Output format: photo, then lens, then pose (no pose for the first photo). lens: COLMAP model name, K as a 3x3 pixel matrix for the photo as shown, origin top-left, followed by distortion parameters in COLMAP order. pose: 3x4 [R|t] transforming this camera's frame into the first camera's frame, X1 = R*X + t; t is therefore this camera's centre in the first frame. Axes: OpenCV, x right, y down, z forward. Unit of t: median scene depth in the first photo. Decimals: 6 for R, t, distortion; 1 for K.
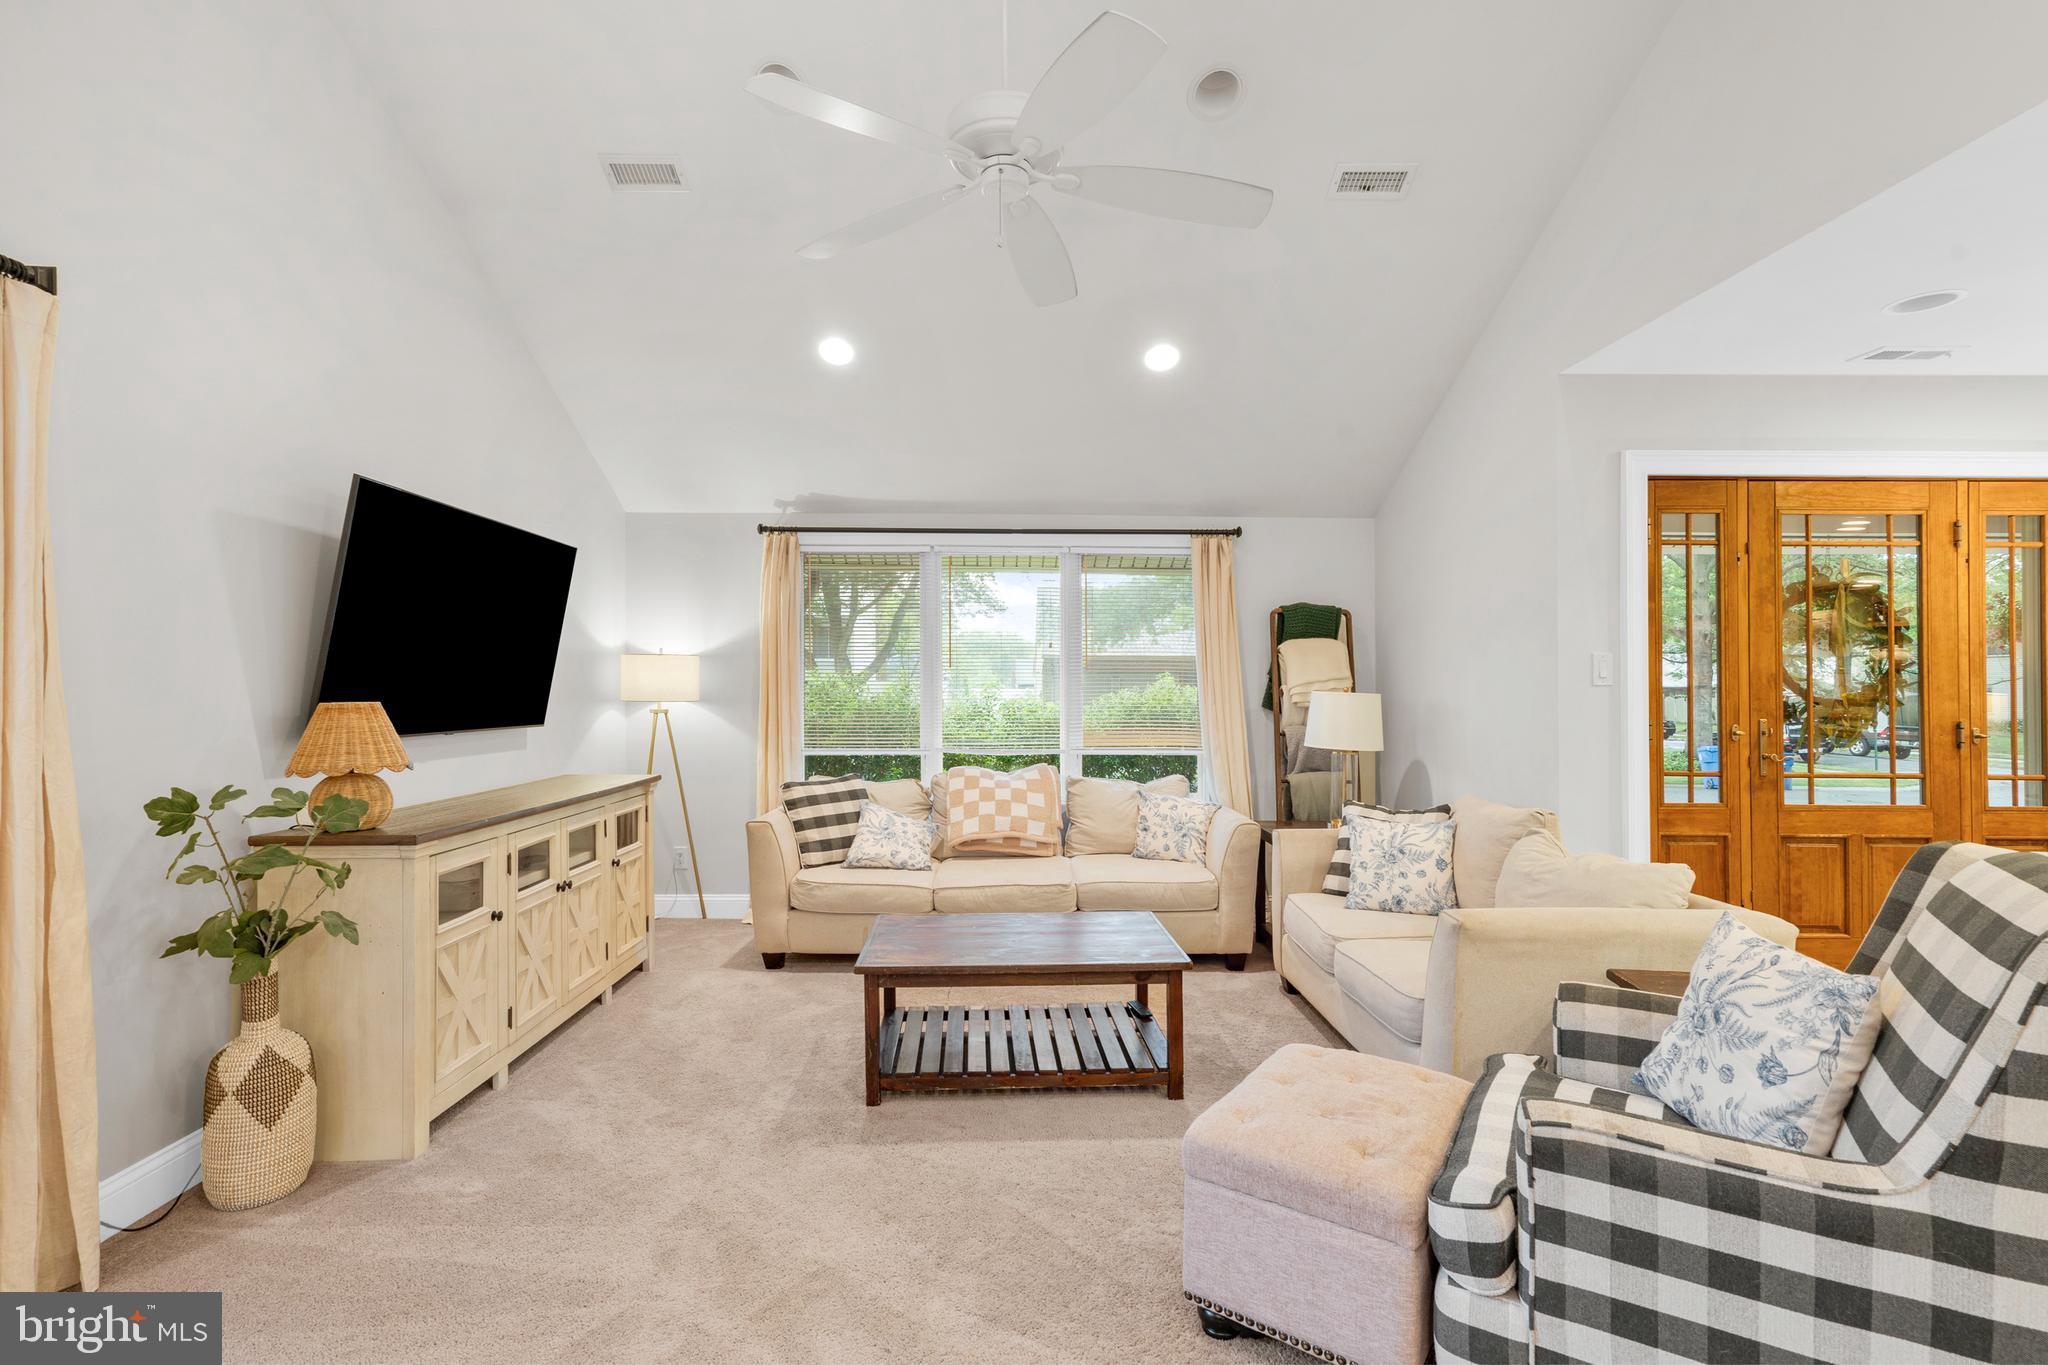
lens RADIAL K [[950.5, 0, 1011.9], [0, 950.5, 676.2], [0, 0, 1]] dist [0.003115, 0.008716]
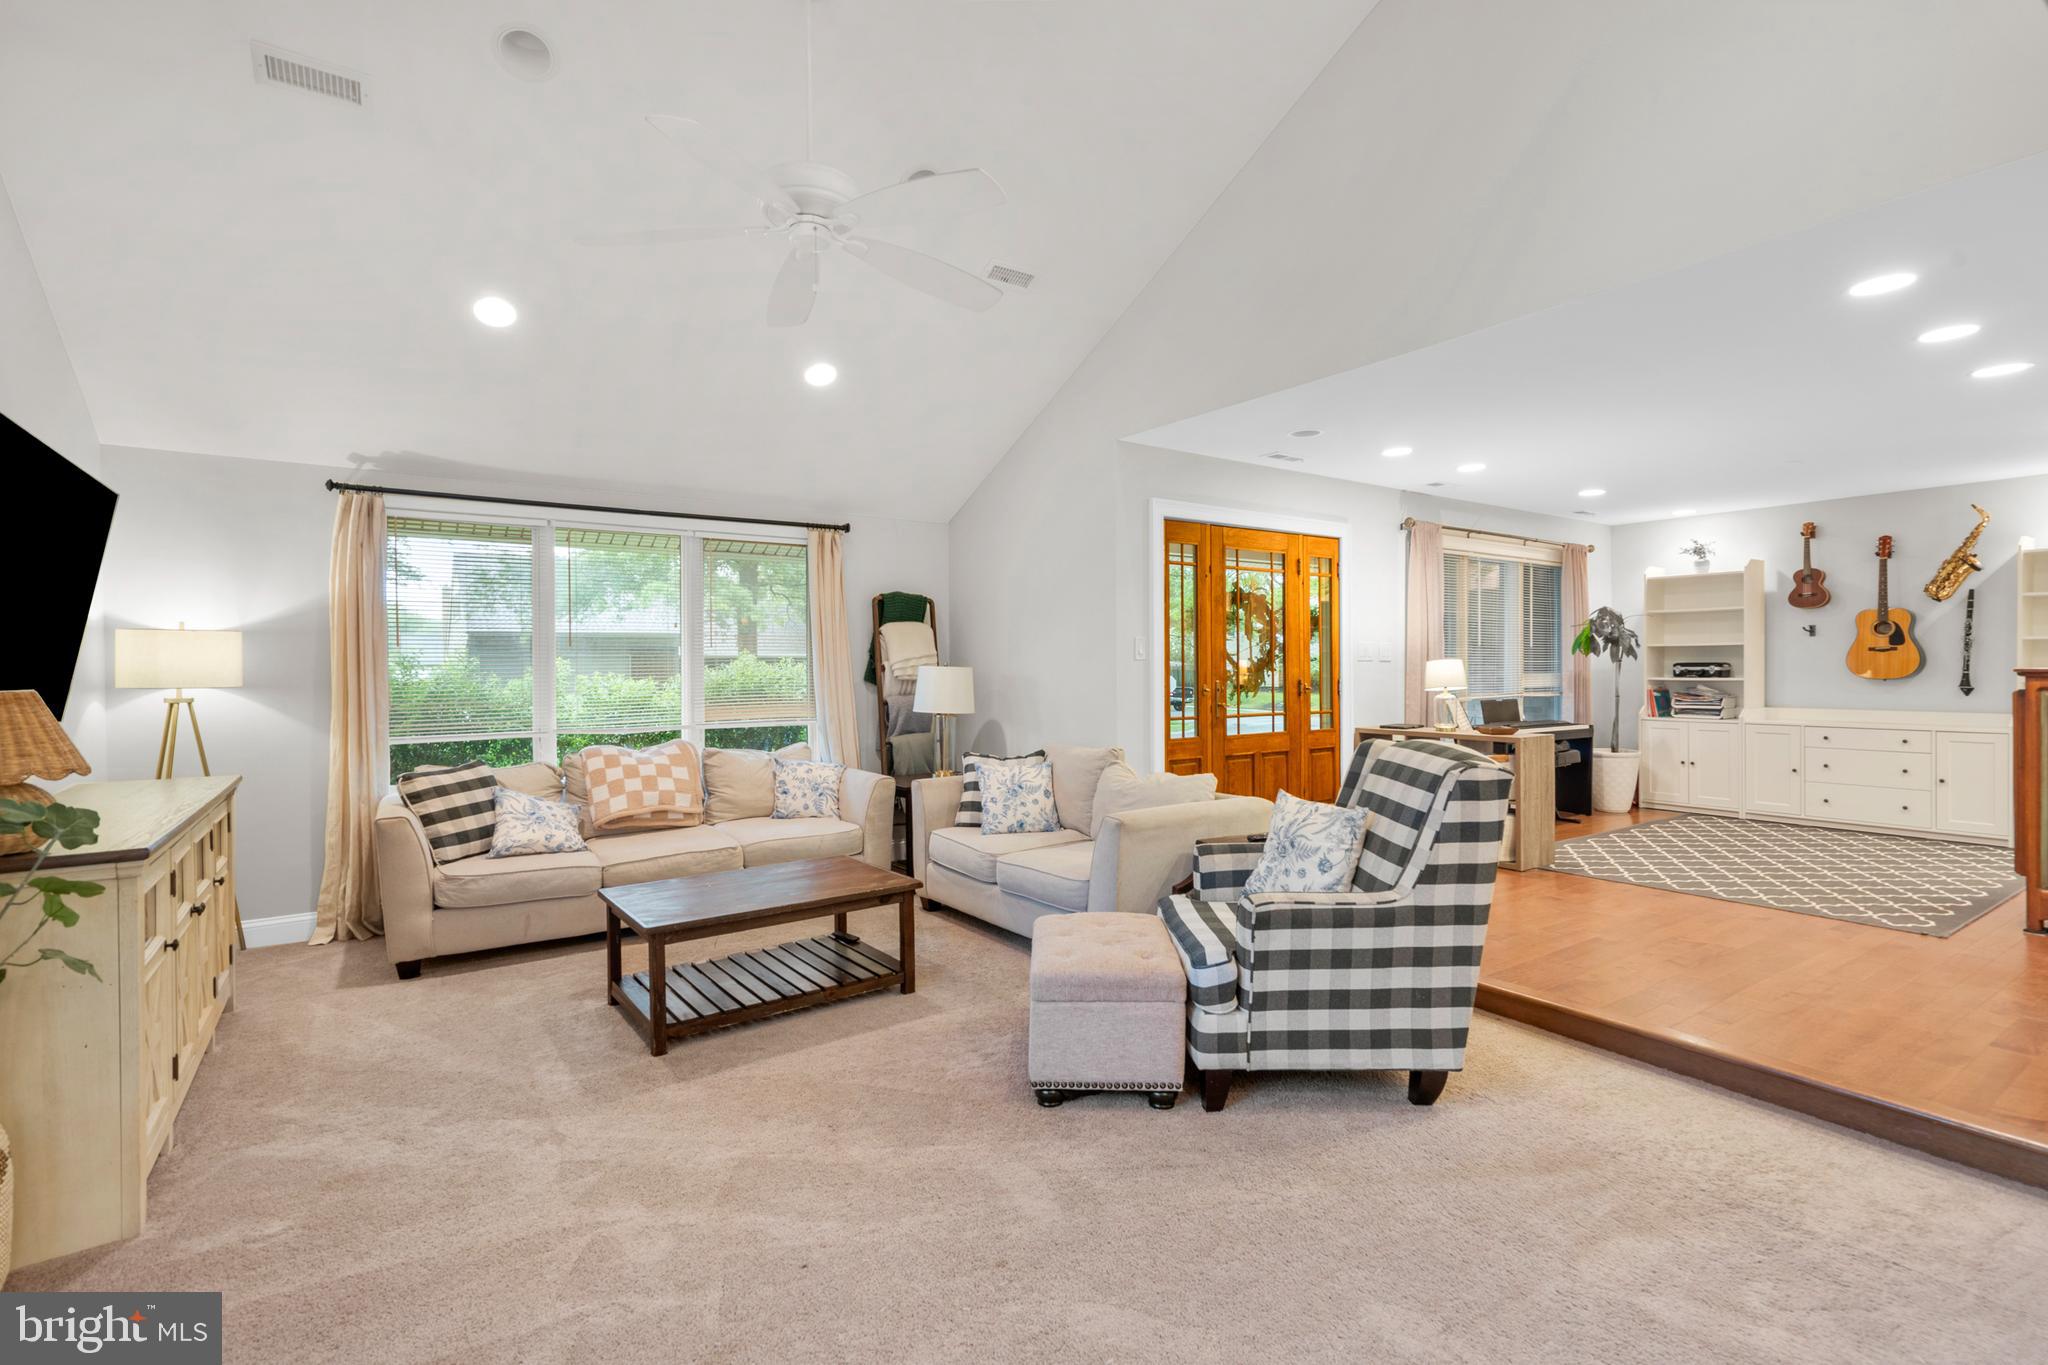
lens RADIAL K [[950.5, 0, 1014.8], [0, 950.5, 662.0], [0, 0, 1]] dist [0.003115, 0.008716]
pose [[0.832908, -0.008254, 0.553350, -0.319725], [0.002938, 0.999941, 0.010493, -0.002237], [-0.553404, -0.007114, 0.832883, -0.089468]]
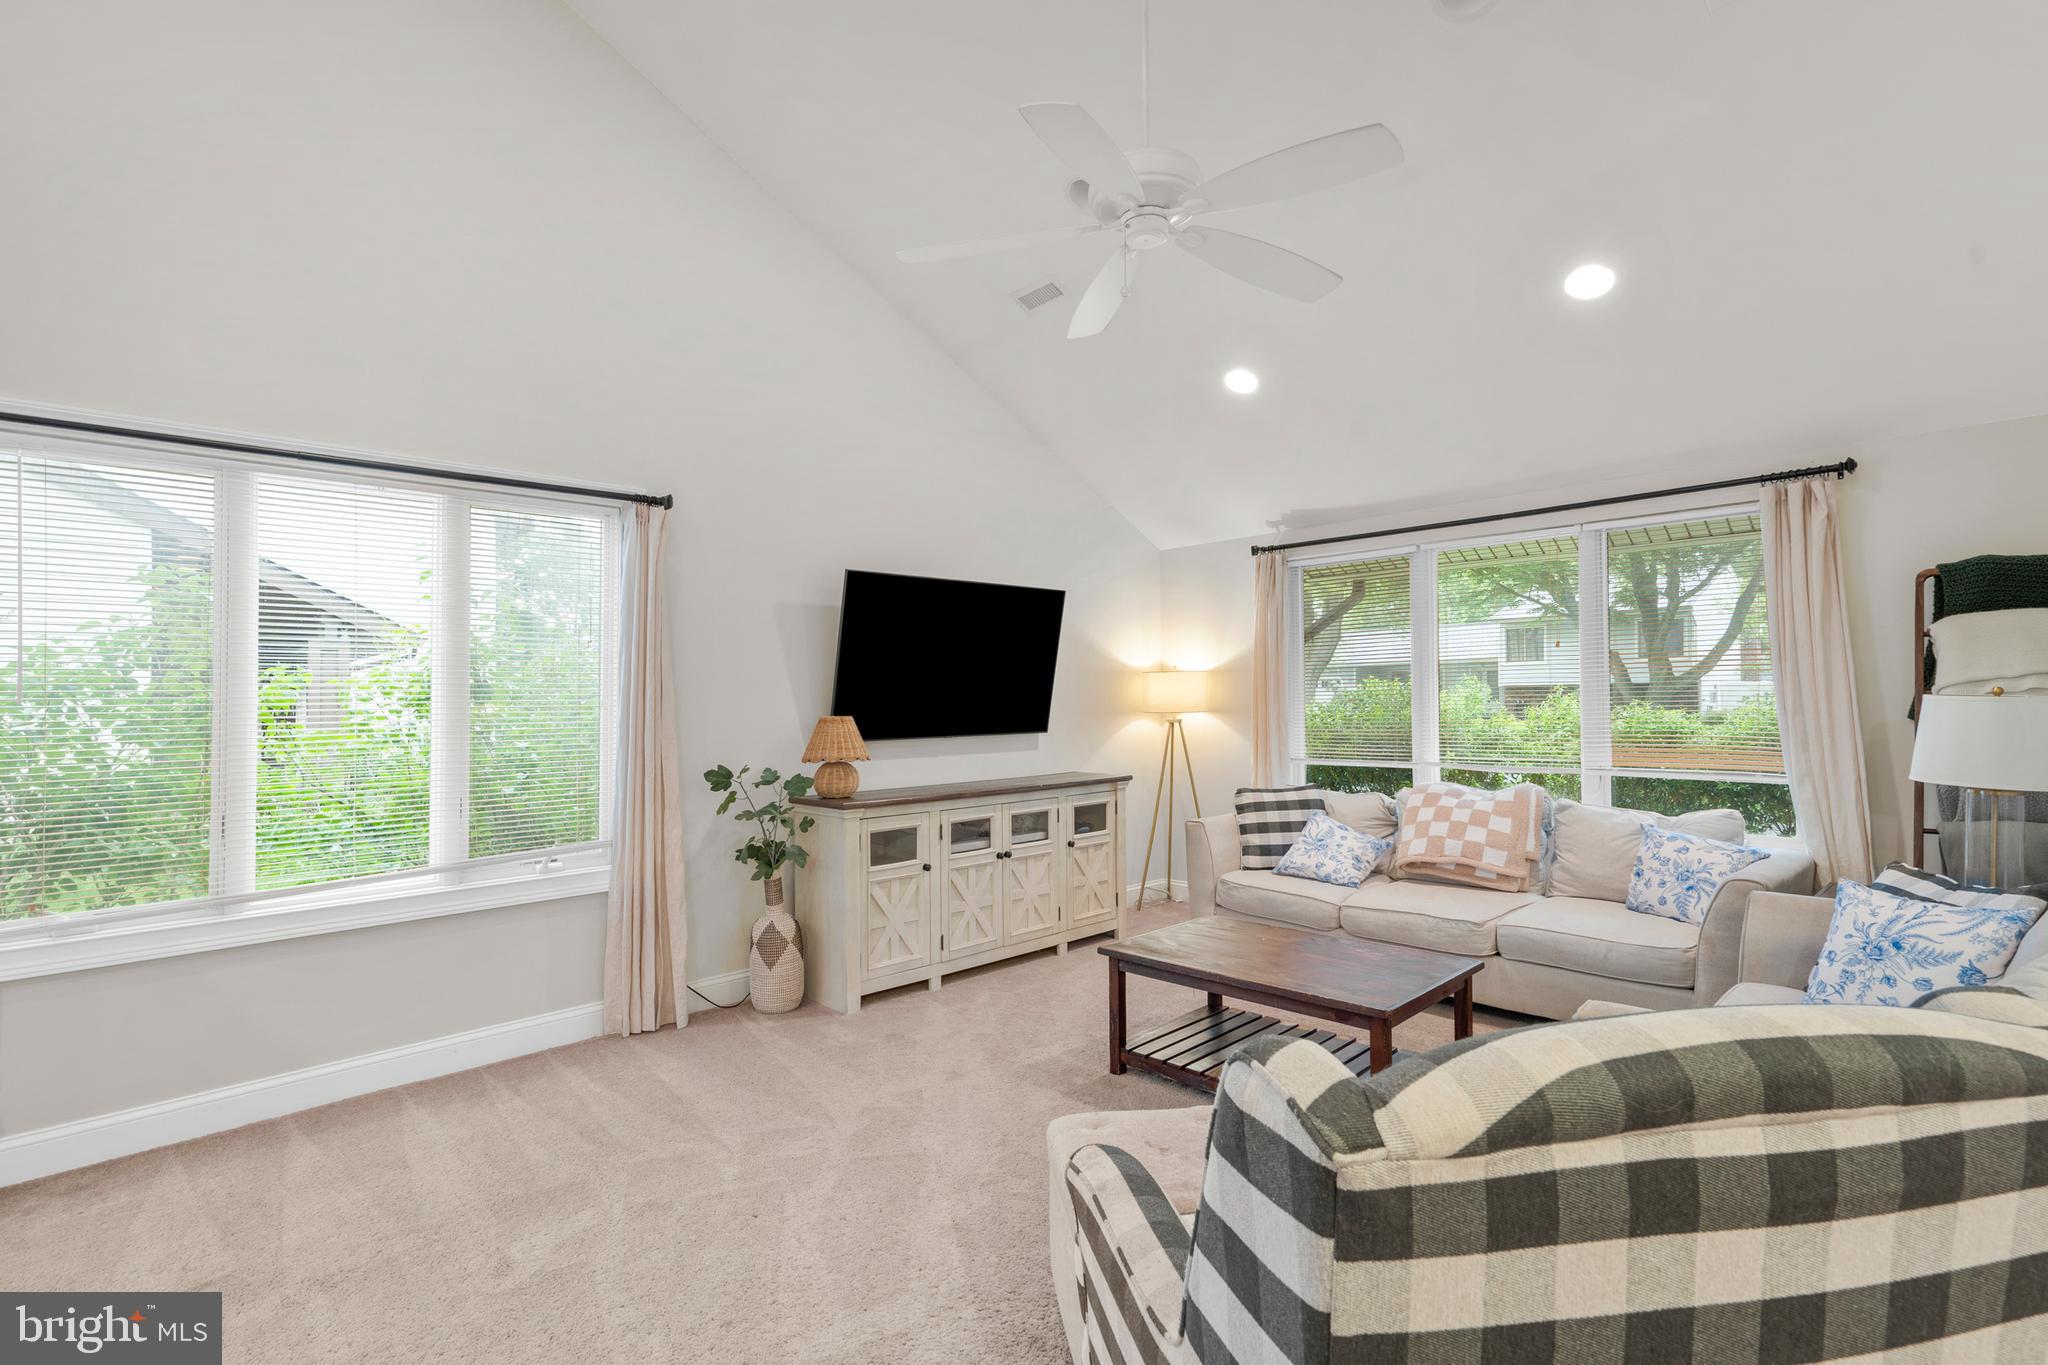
lens RADIAL K [[950.5, 0, 1032.0], [0, 950.5, 672.1], [0, 0, 1]] dist [0.003115, 0.008716]
pose [[0.680703, -0.033914, -0.731774, 0.490539], [0.025675, 0.999419, -0.022434, -0.000842], [0.732110, -0.003517, 0.681178, 0.127572]]
